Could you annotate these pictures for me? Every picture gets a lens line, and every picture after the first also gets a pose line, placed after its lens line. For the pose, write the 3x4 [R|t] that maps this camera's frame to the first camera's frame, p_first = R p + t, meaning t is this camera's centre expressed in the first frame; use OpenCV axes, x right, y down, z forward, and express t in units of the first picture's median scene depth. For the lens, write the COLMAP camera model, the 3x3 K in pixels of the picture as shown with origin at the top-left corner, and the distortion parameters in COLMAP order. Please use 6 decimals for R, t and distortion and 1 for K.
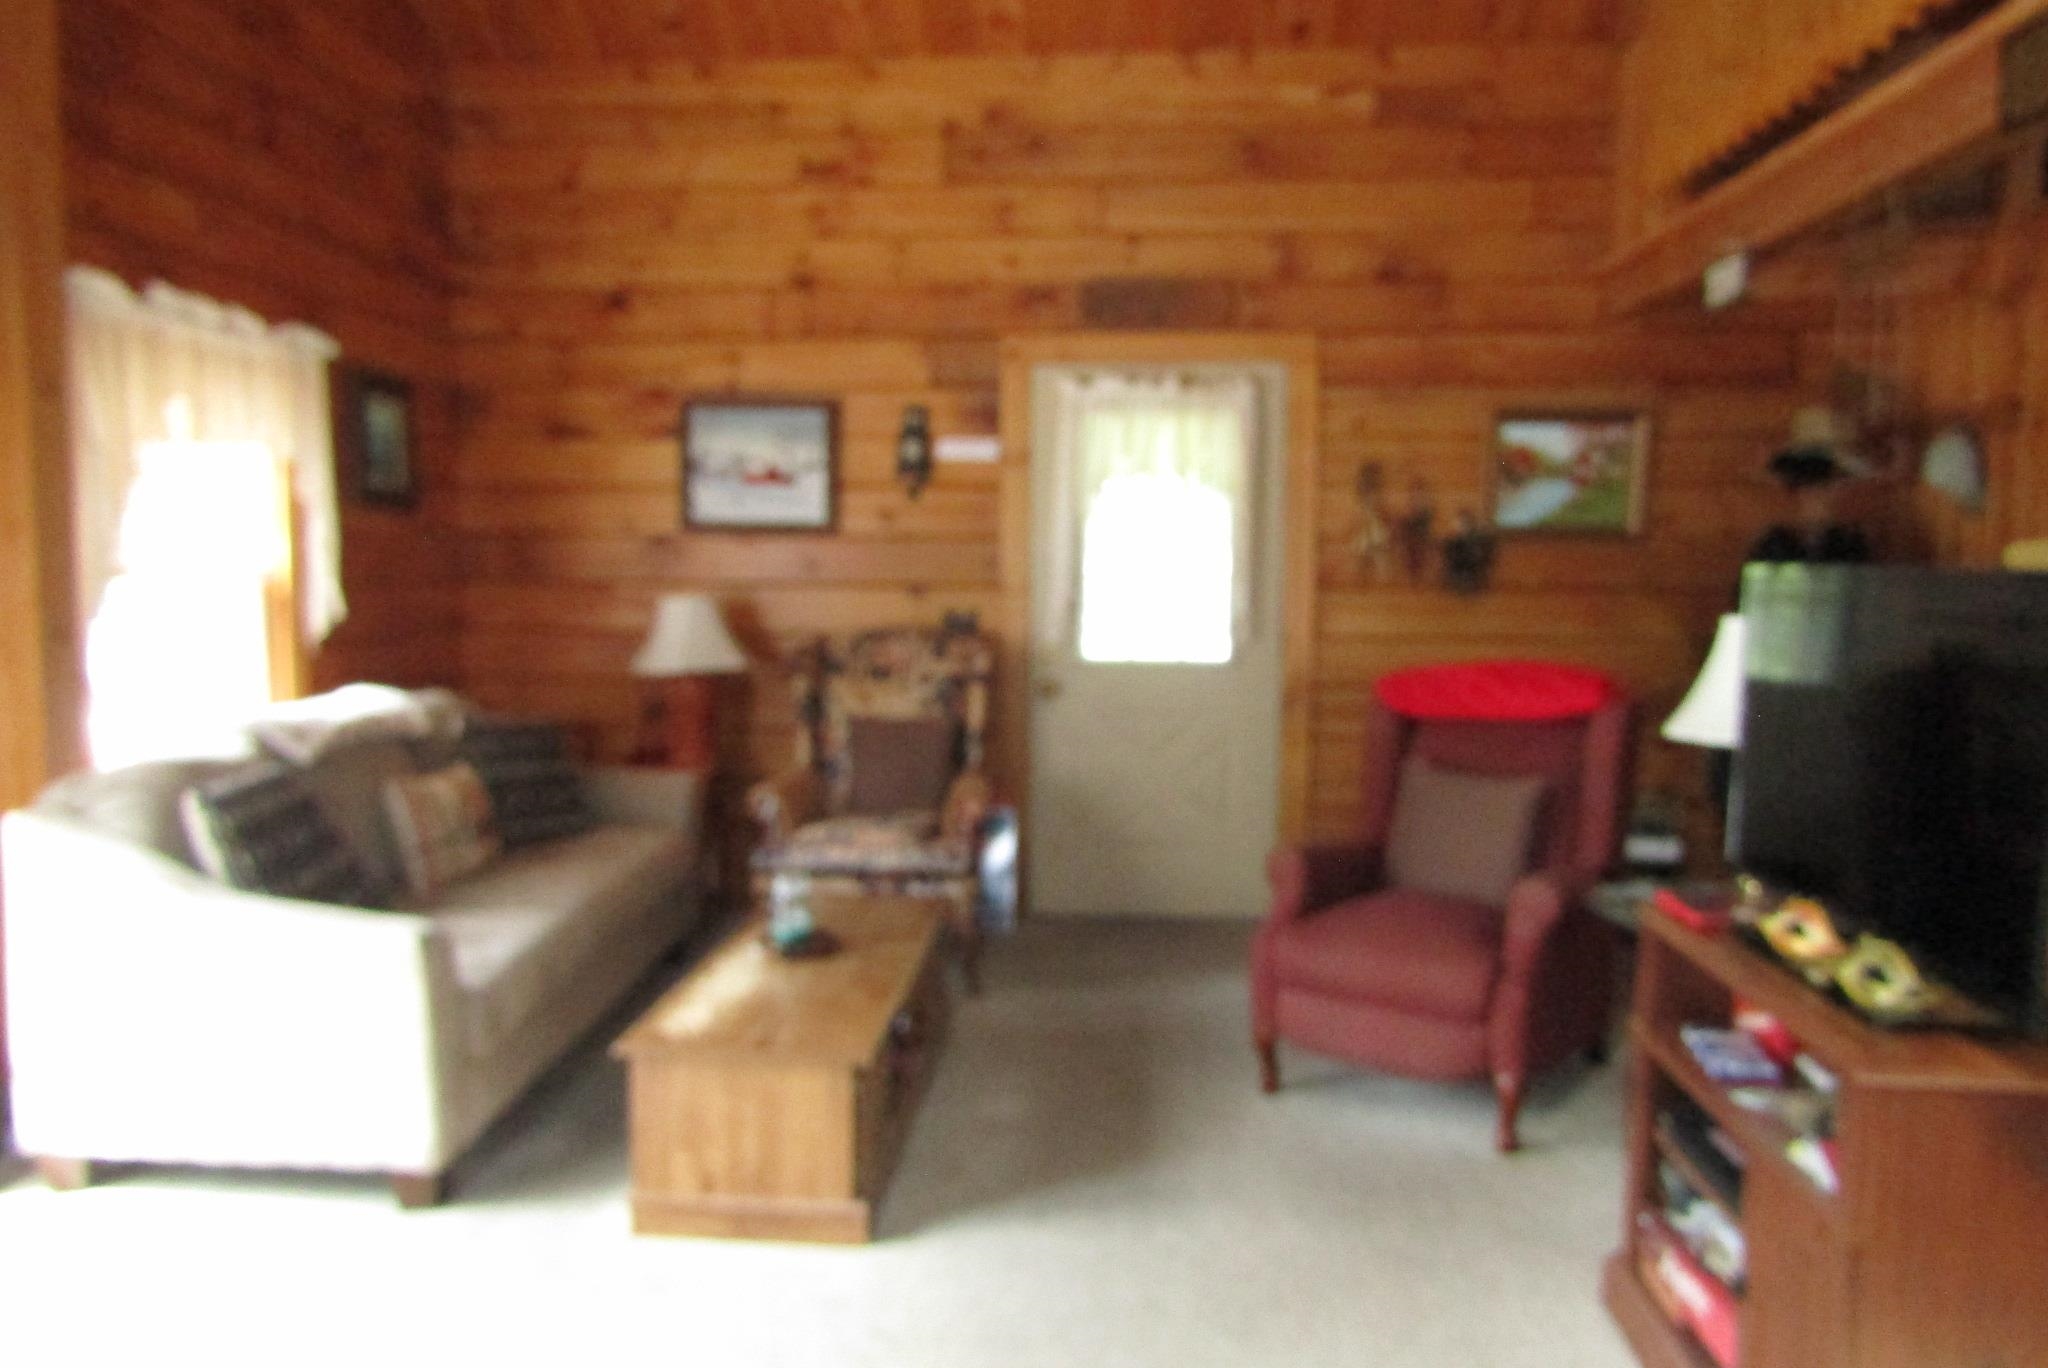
lens RADIAL K [[1479.4, 0, 1024.0], [0, 1479.4, 684.0], [0, 0, 1]] dist [-0.004226, -0.000431]
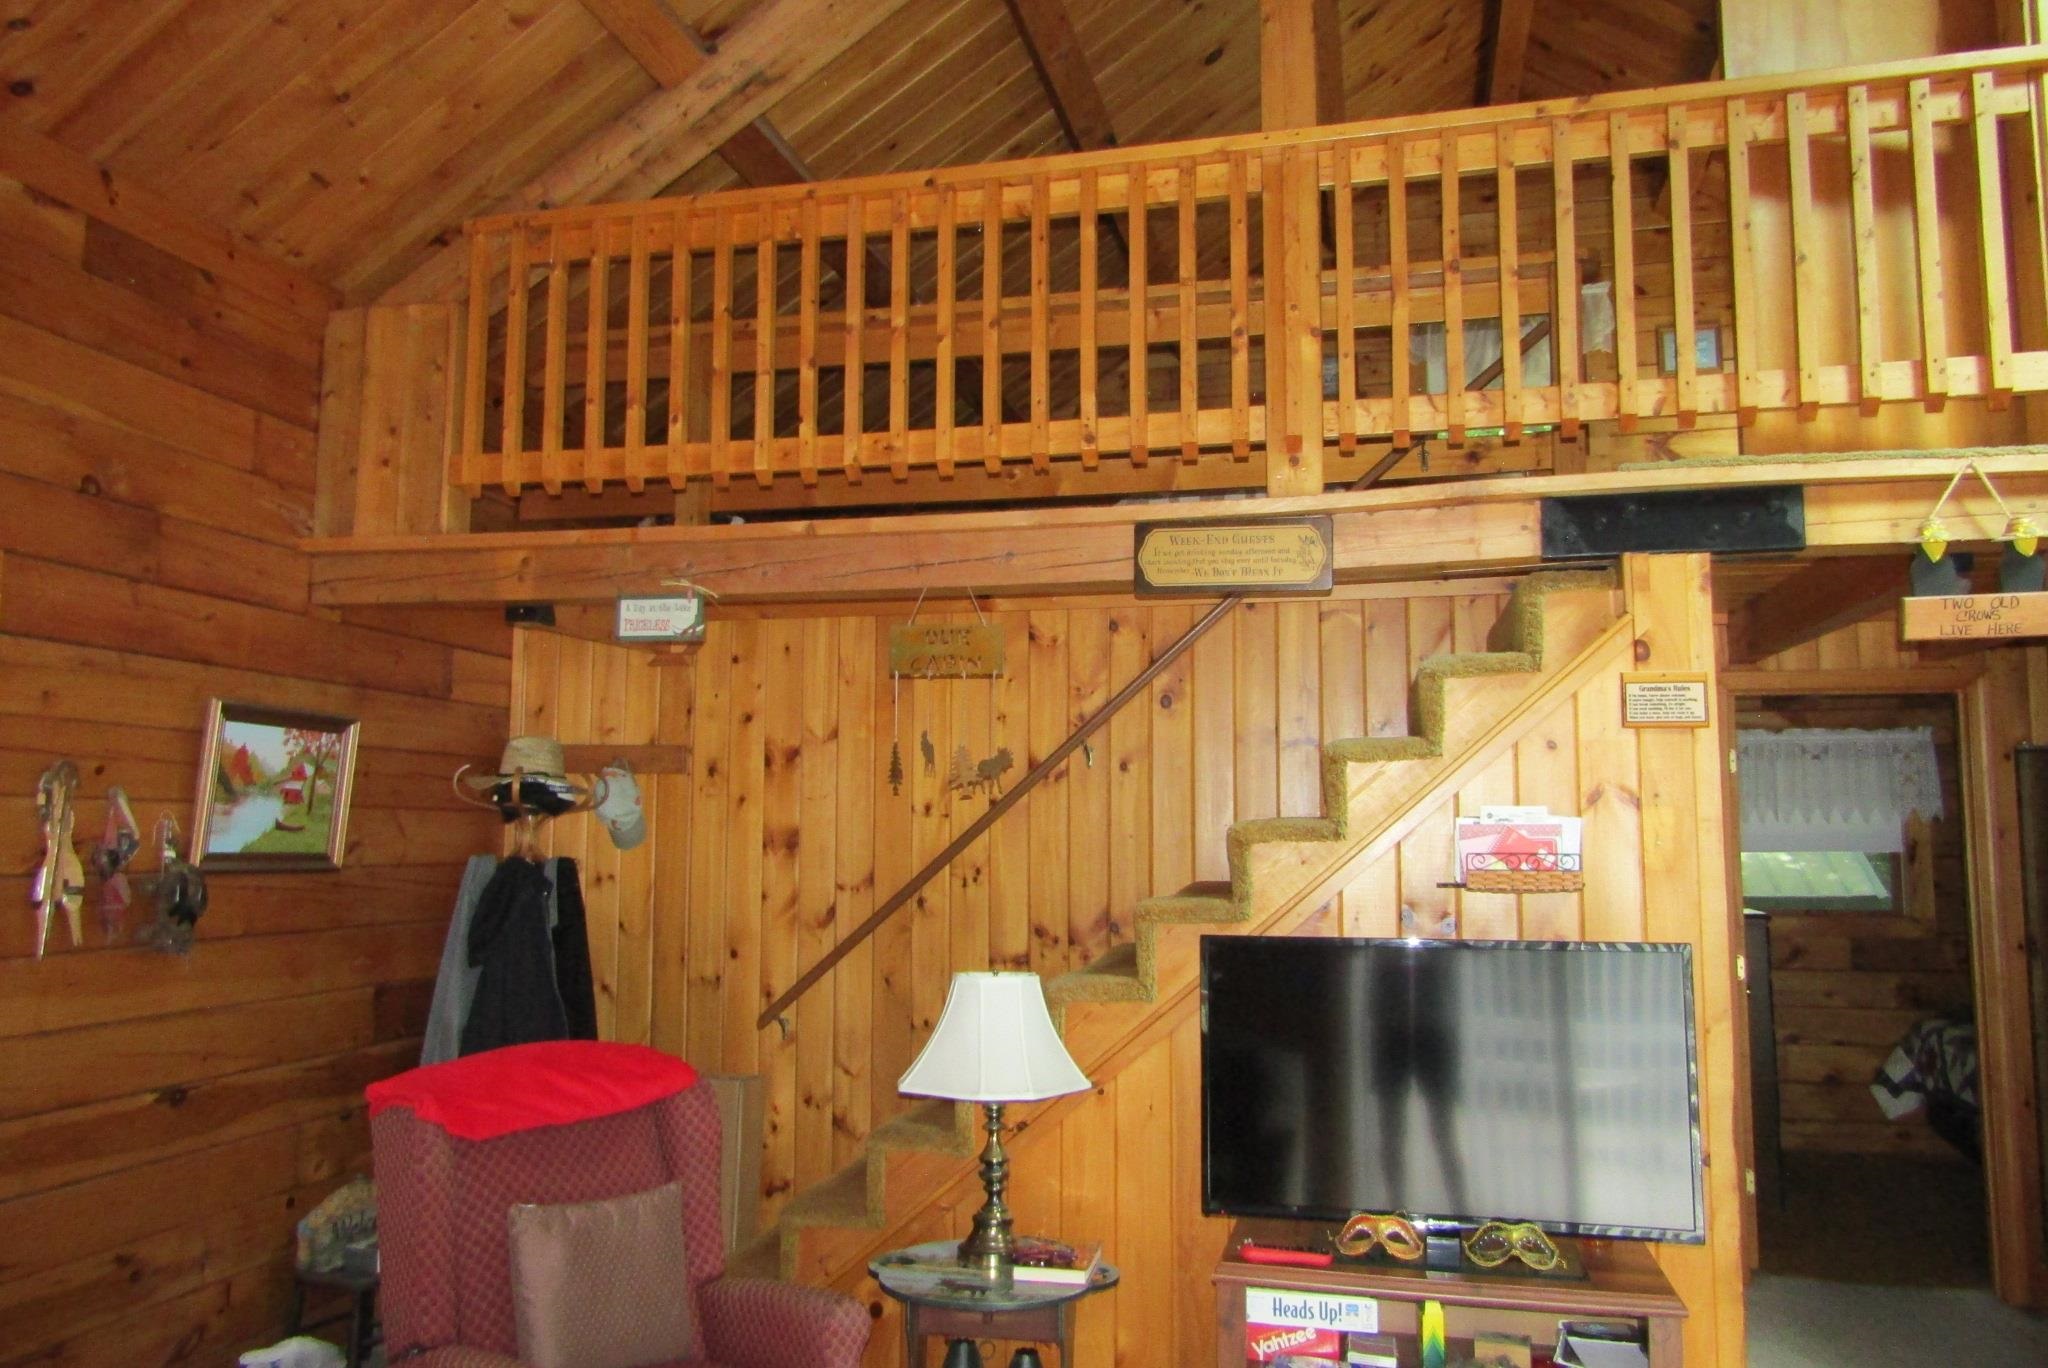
lens RADIAL K [[1479.4, 0, 1024.0], [0, 1479.4, 684.0], [0, 0, 1]] dist [-0.004226, -0.000431]
pose [[0.149832, 0.100318, 0.983609, -0.344141], [0.078000, 0.990539, -0.112906, -0.076017], [-0.985630, 0.093638, 0.140590, 0.484198]]
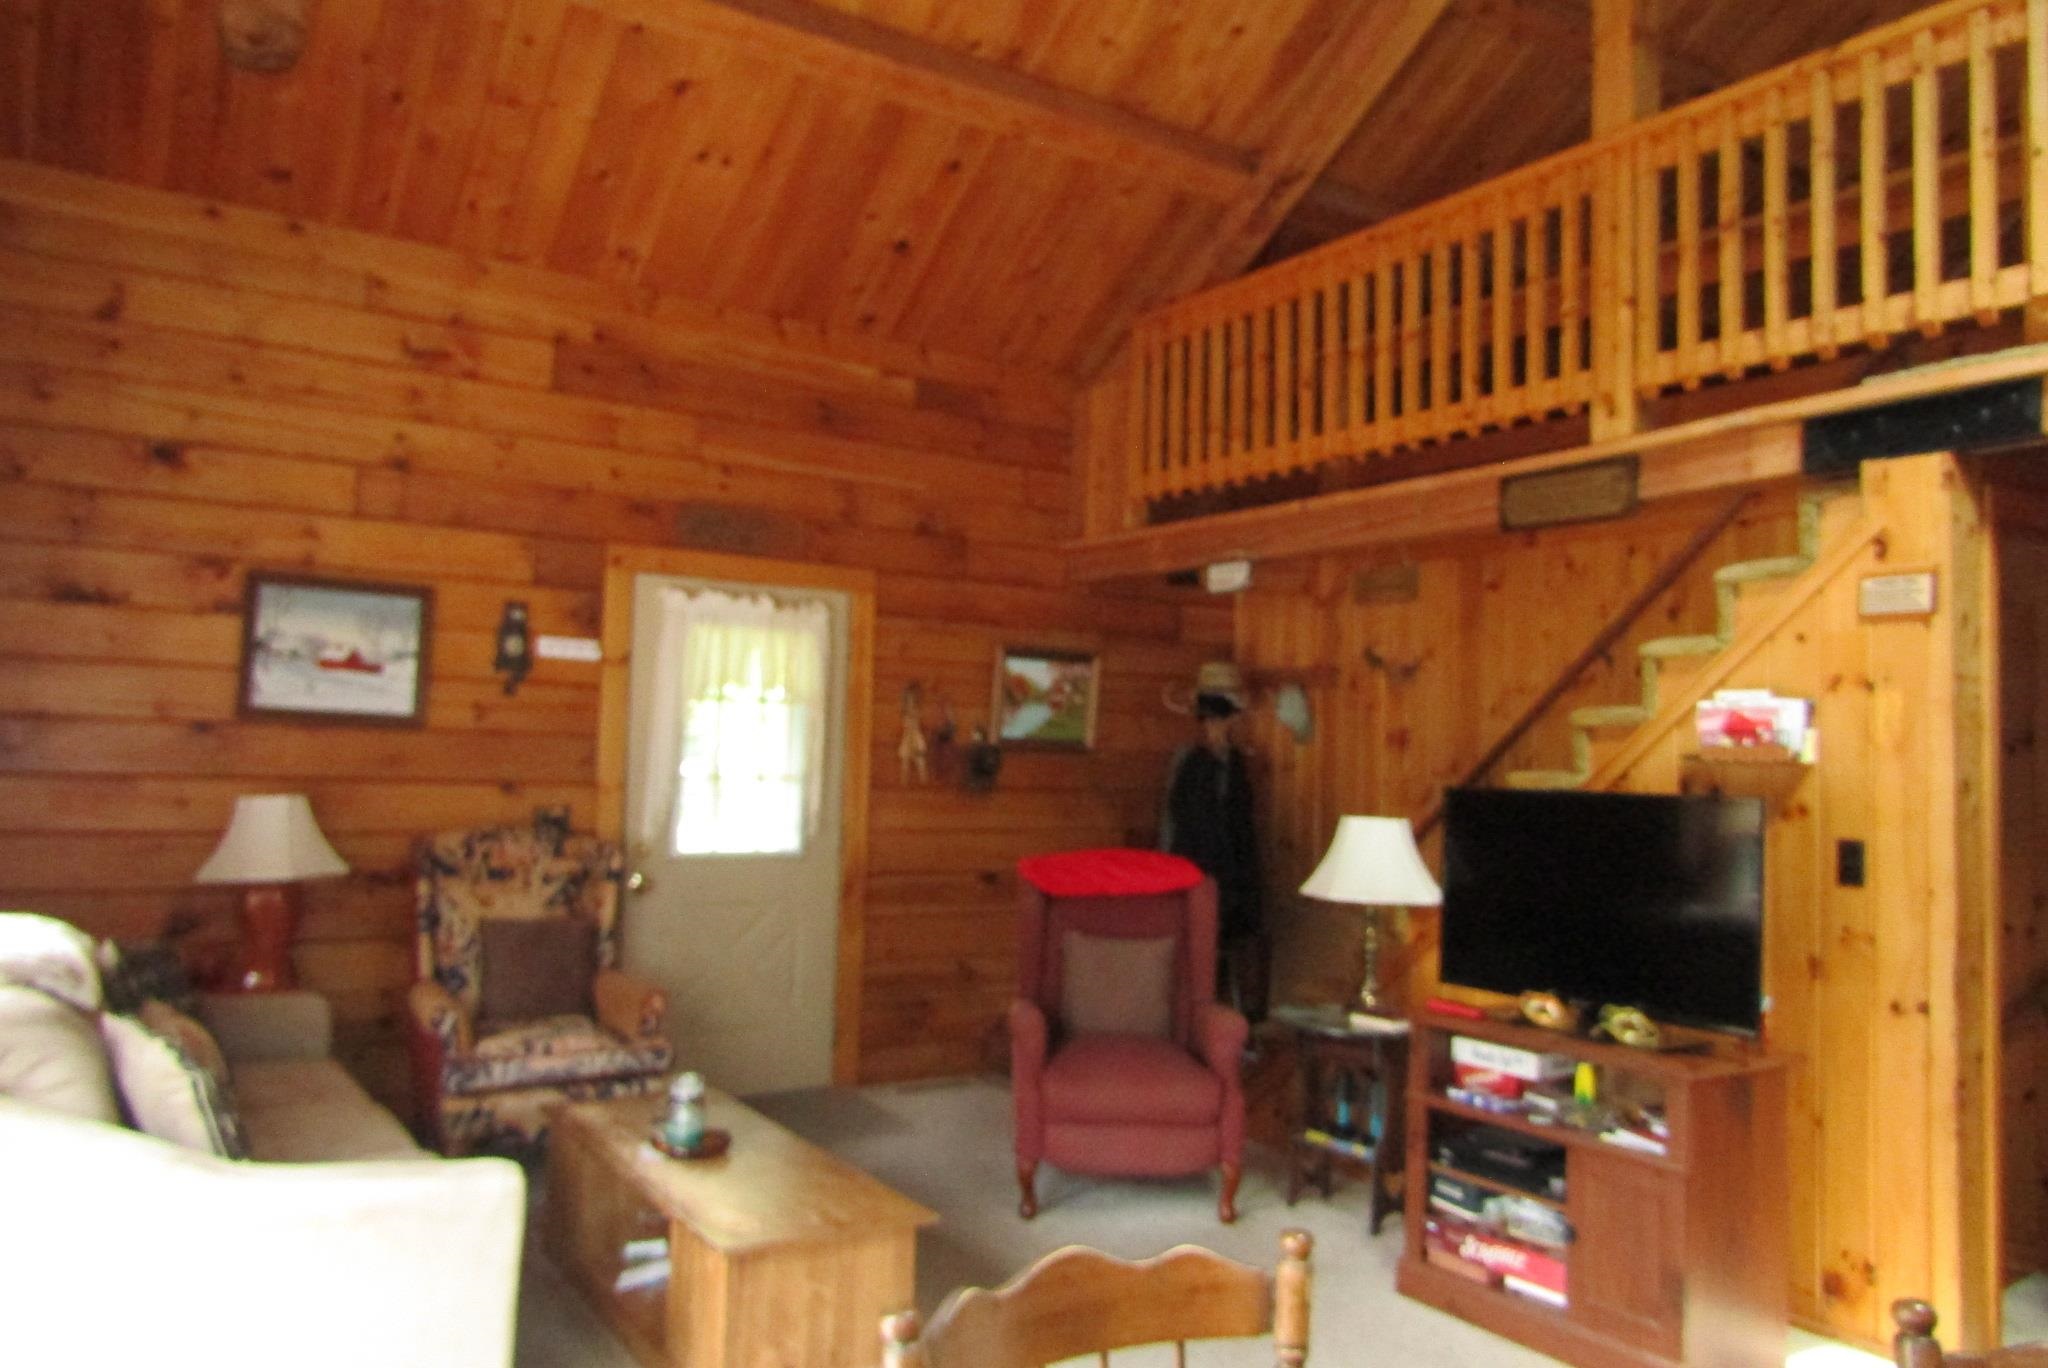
lens RADIAL K [[1479.4, 0, 1024.0], [0, 1479.4, 684.0], [0, 0, 1]] dist [-0.004226, -0.000431]
pose [[0.782504, 0.049709, 0.620658, -0.428634], [0.028976, 0.992821, -0.116048, -0.008278], [-0.621971, 0.108792, 0.775446, 0.025353]]
